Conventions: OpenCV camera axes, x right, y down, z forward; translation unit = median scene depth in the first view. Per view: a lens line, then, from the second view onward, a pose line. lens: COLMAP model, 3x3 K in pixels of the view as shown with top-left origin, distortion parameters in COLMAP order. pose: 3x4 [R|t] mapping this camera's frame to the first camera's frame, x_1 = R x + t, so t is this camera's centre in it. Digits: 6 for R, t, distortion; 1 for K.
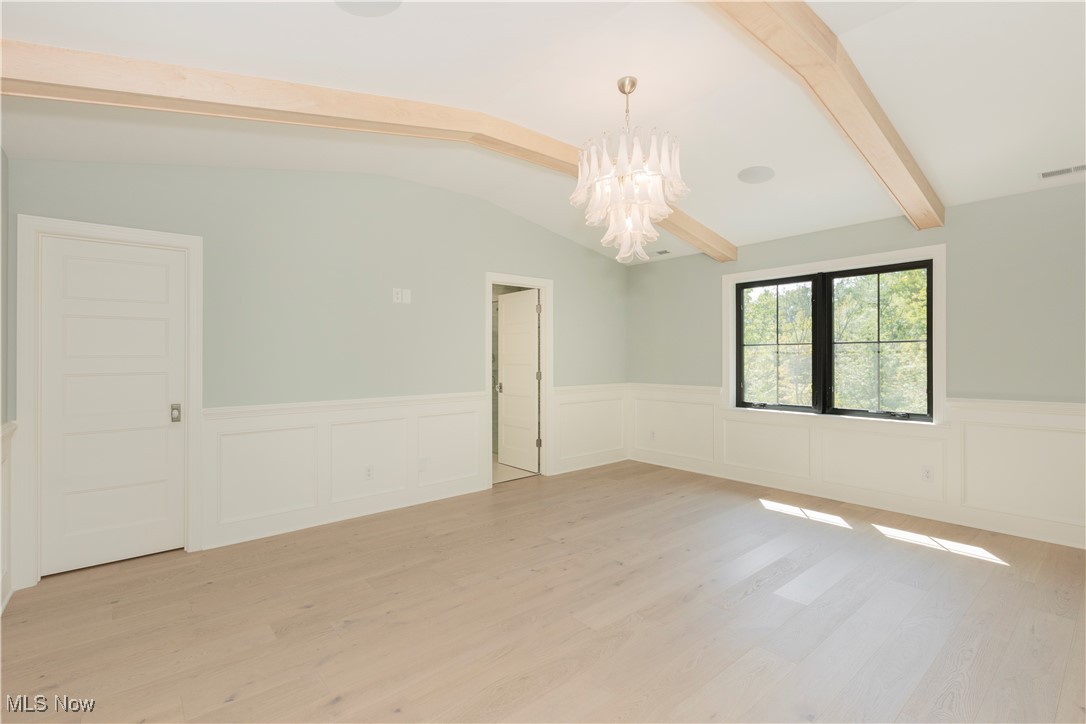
lens RADIAL K [[494.5, 0, 541.5], [0, 494.5, 358.6], [0, 0, 1]] dist [-0.000047, -0.000038]
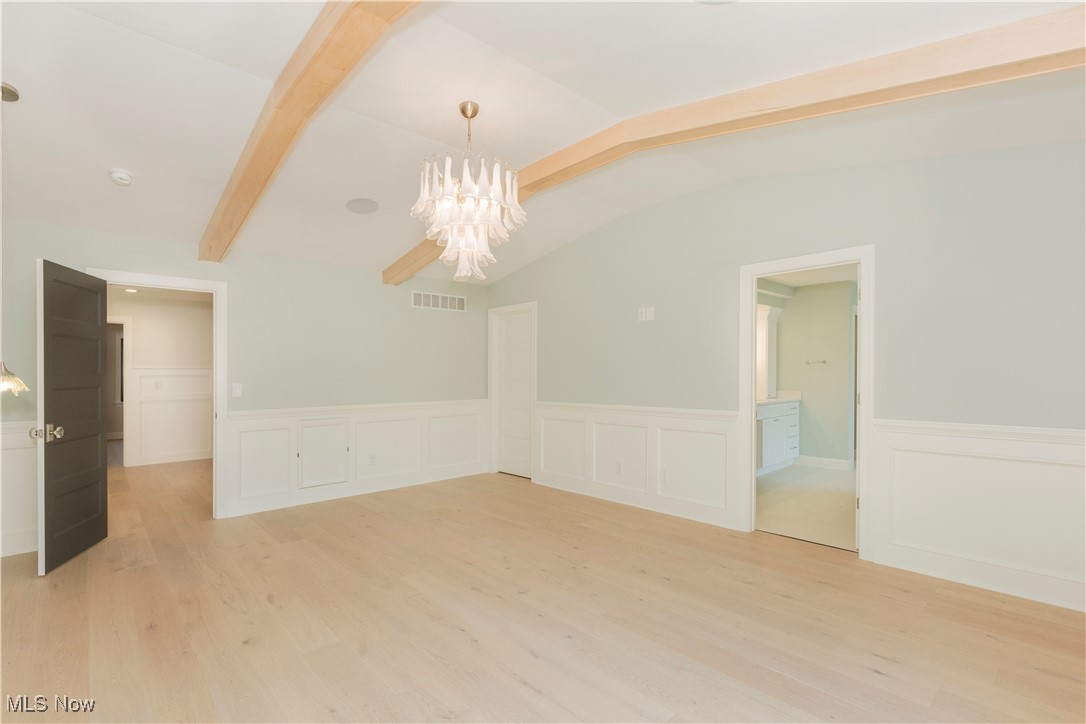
lens RADIAL K [[494.5, 0, 541.6], [0, 494.5, 366.4], [0, 0, 1]] dist [-0.000047, -0.000038]
pose [[0.050698, -0.012828, -0.998632, 0.938771], [-0.002207, 0.999914, -0.012957, 0.003394], [0.998712, 0.002861, 0.050665, 0.851193]]
